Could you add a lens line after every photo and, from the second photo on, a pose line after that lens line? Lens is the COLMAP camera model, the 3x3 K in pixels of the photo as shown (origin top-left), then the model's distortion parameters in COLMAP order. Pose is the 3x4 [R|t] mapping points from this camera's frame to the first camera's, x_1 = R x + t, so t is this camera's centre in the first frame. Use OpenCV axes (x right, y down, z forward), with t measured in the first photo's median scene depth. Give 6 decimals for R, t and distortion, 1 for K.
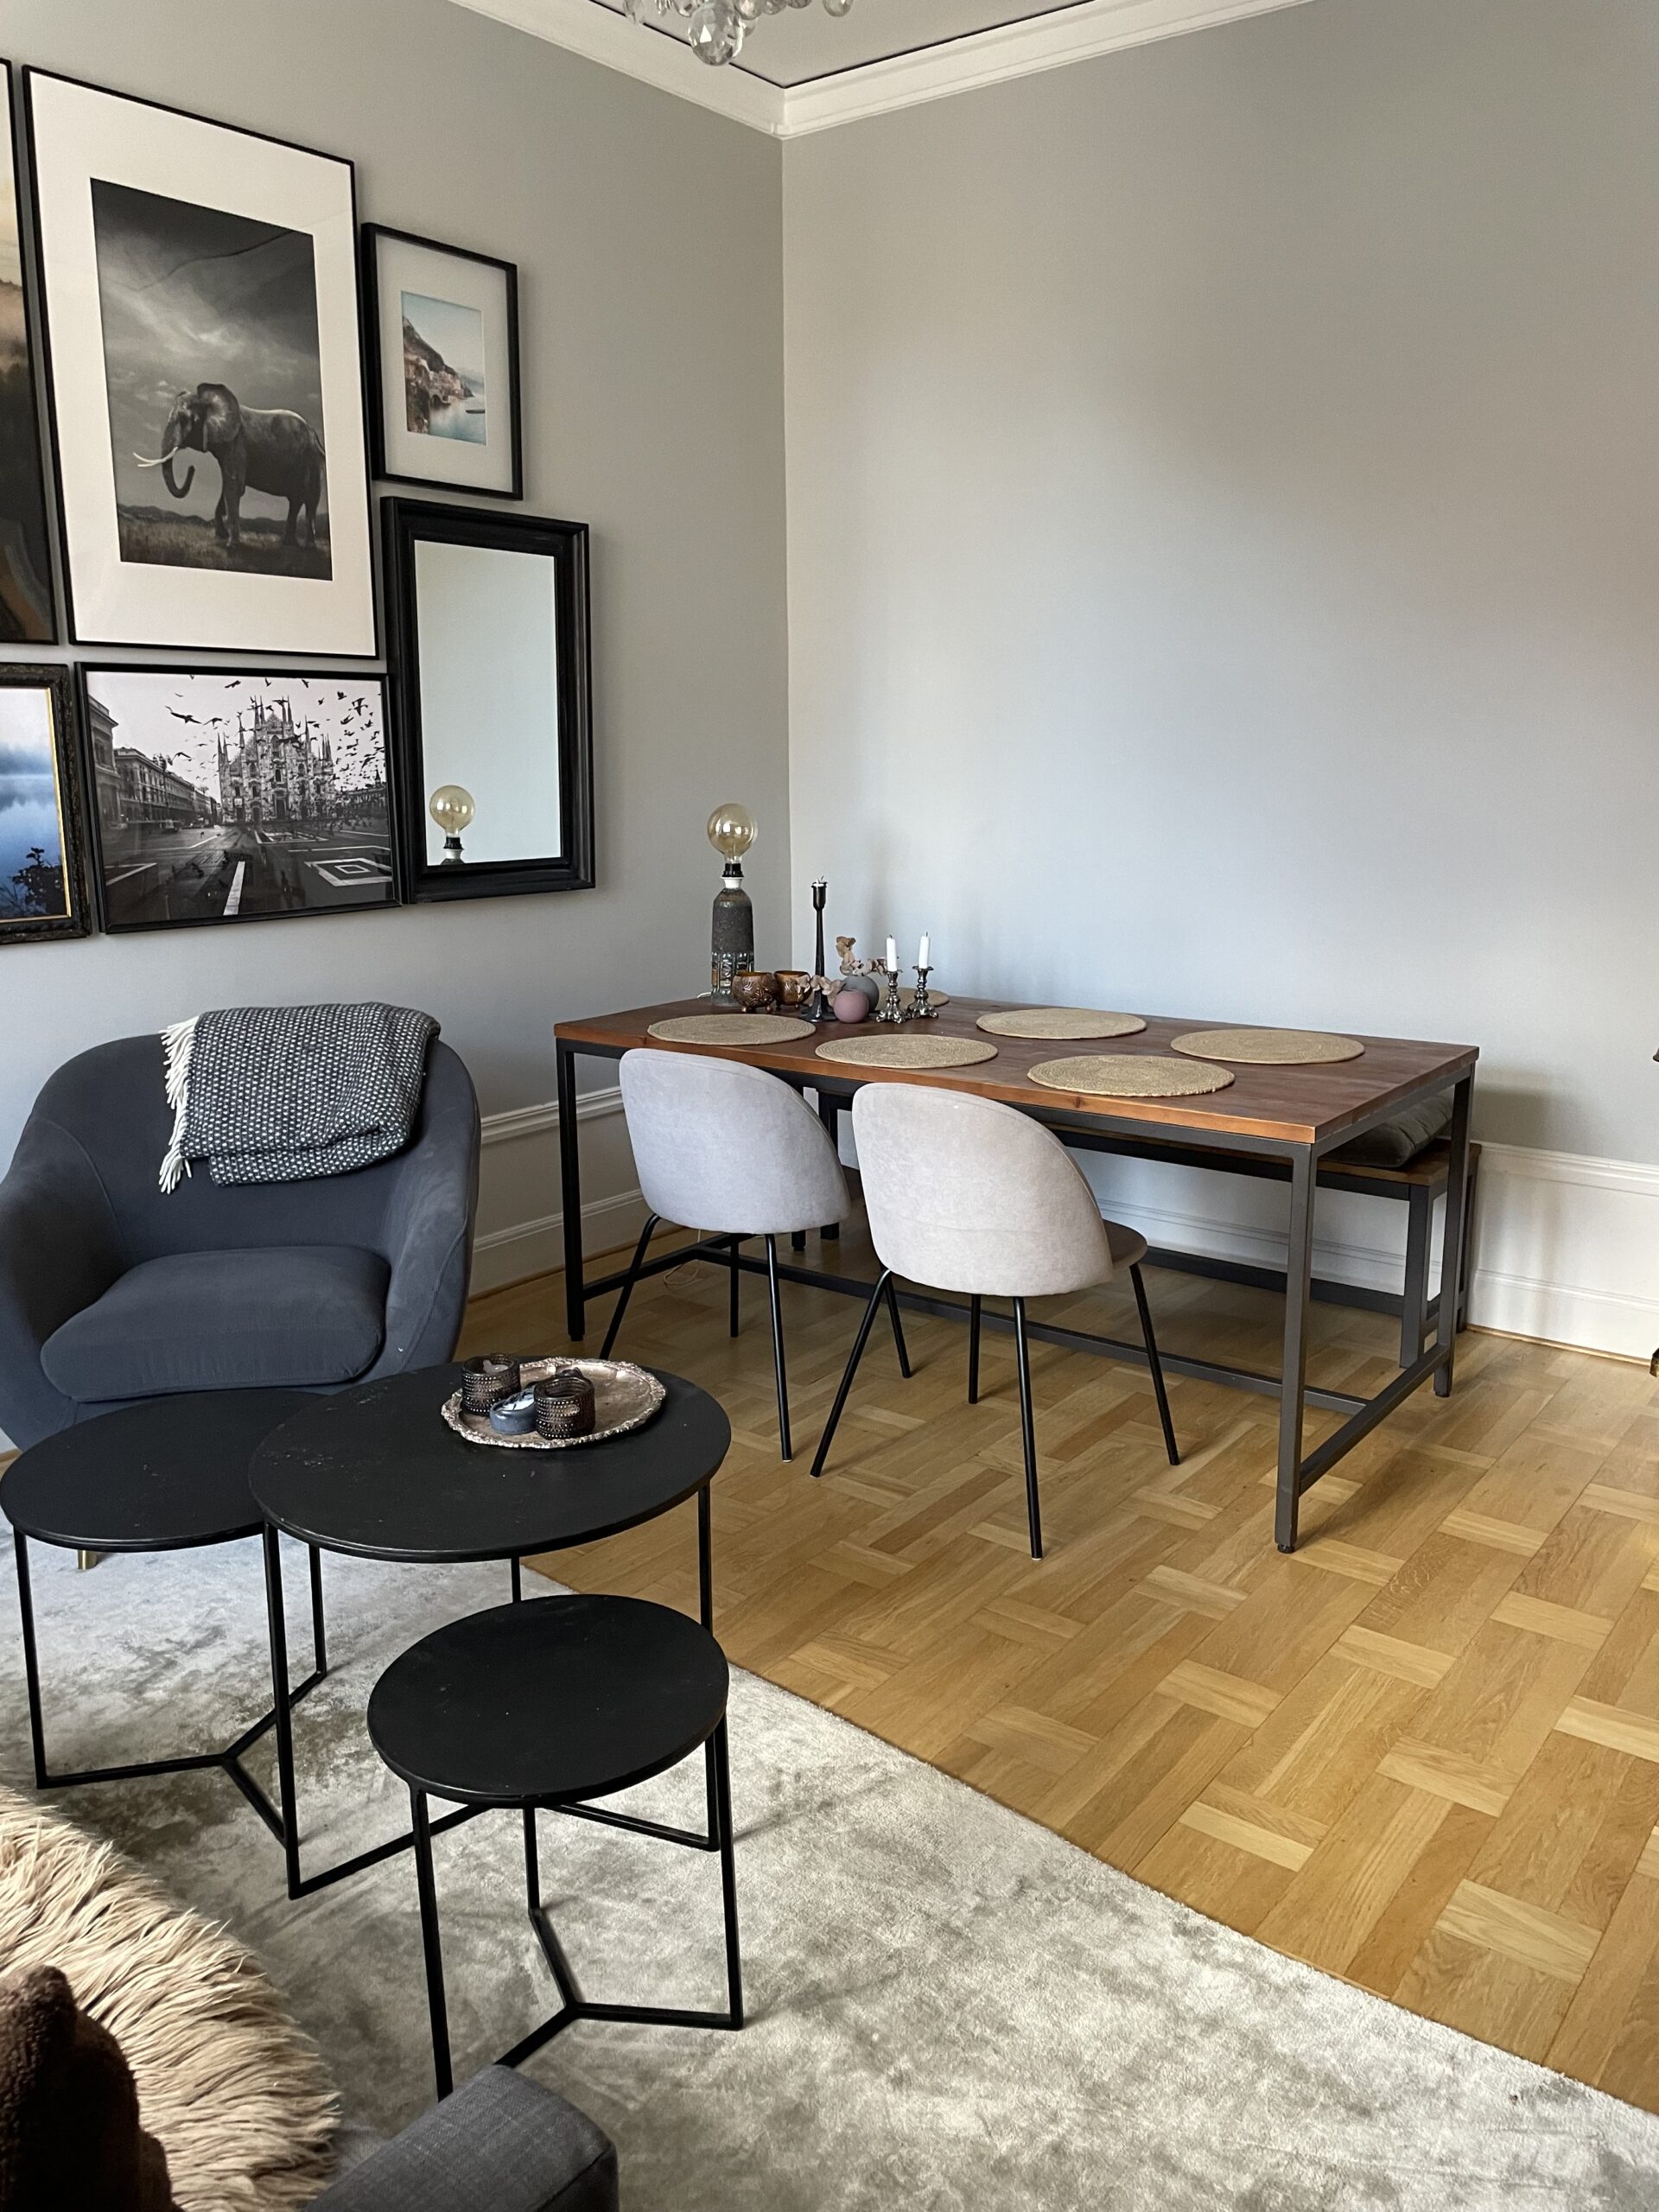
lens RADIAL K [[1685.5, 0, 829.5], [0, 1685.5, 1106.0], [0, 0, 1]] dist [0.008192, 0.000084]
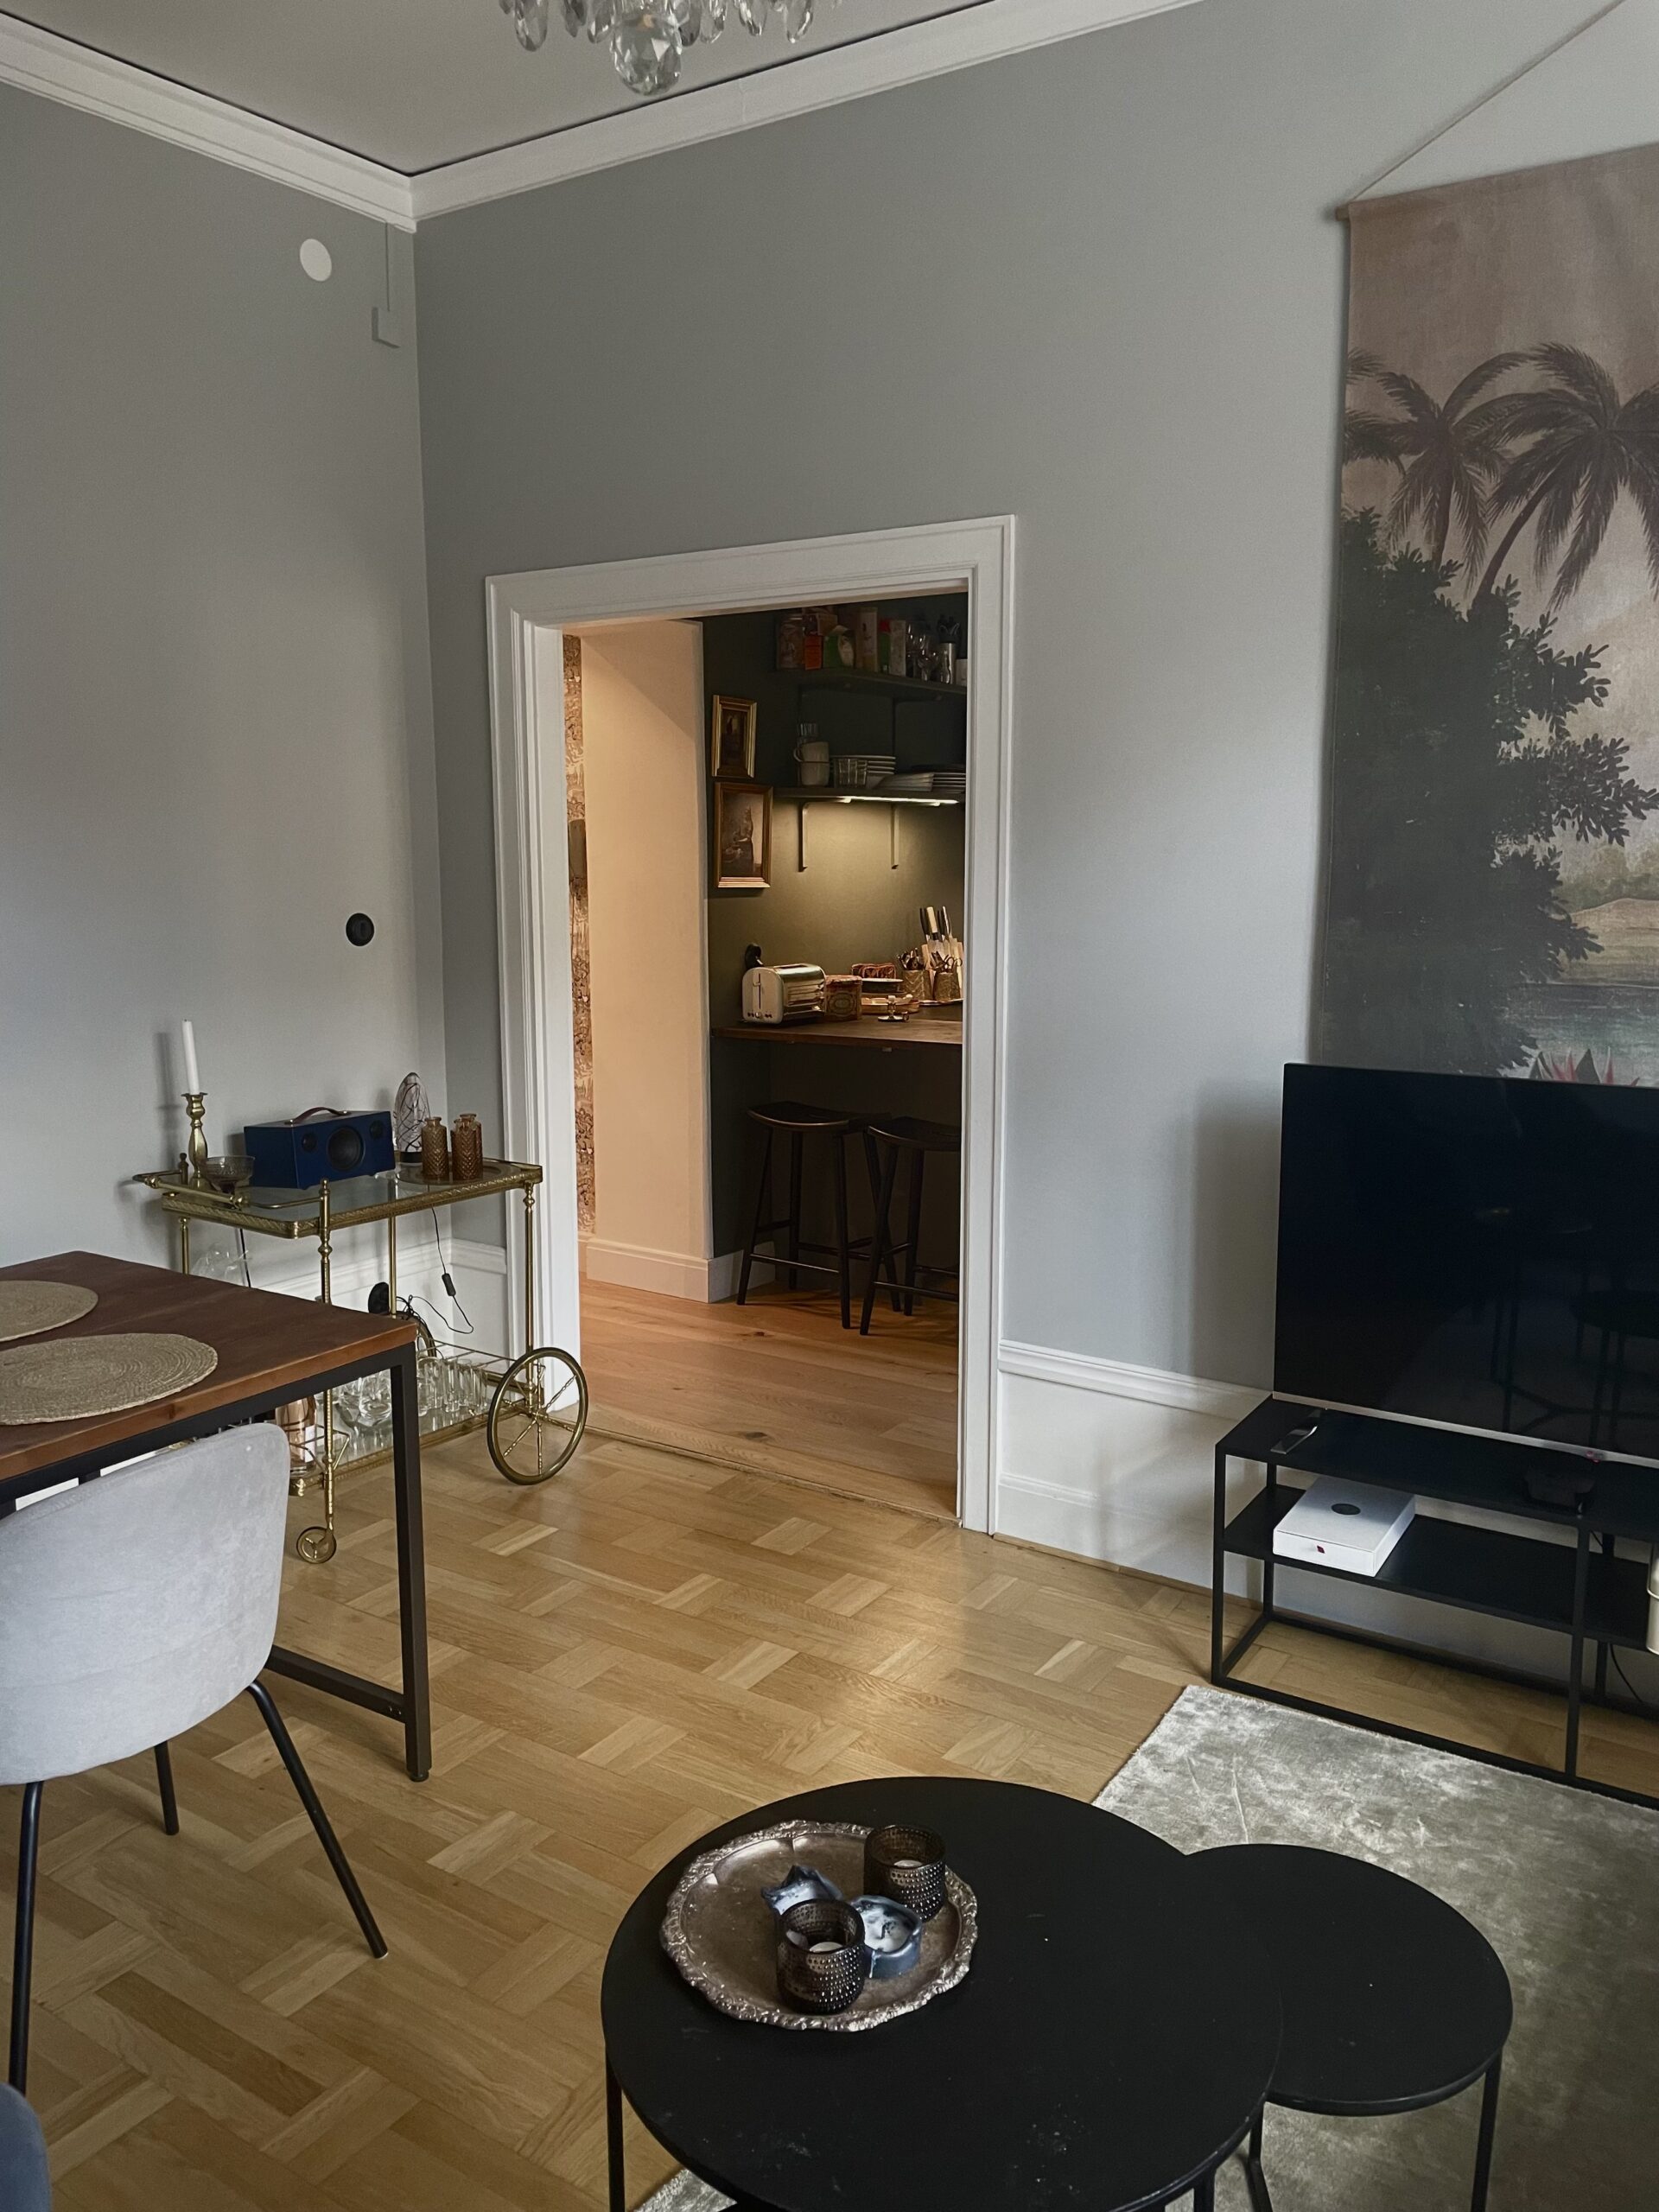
lens RADIAL K [[1685.5, 0, 829.5], [0, 1685.5, 1106.0], [0, 0, 1]] dist [0.008192, 0.000084]
pose [[-0.063486, -0.153762, 0.986066, -0.620904], [0.225580, 0.960277, 0.164264, -0.199490], [-0.972154, 0.232865, -0.026278, 0.732425]]
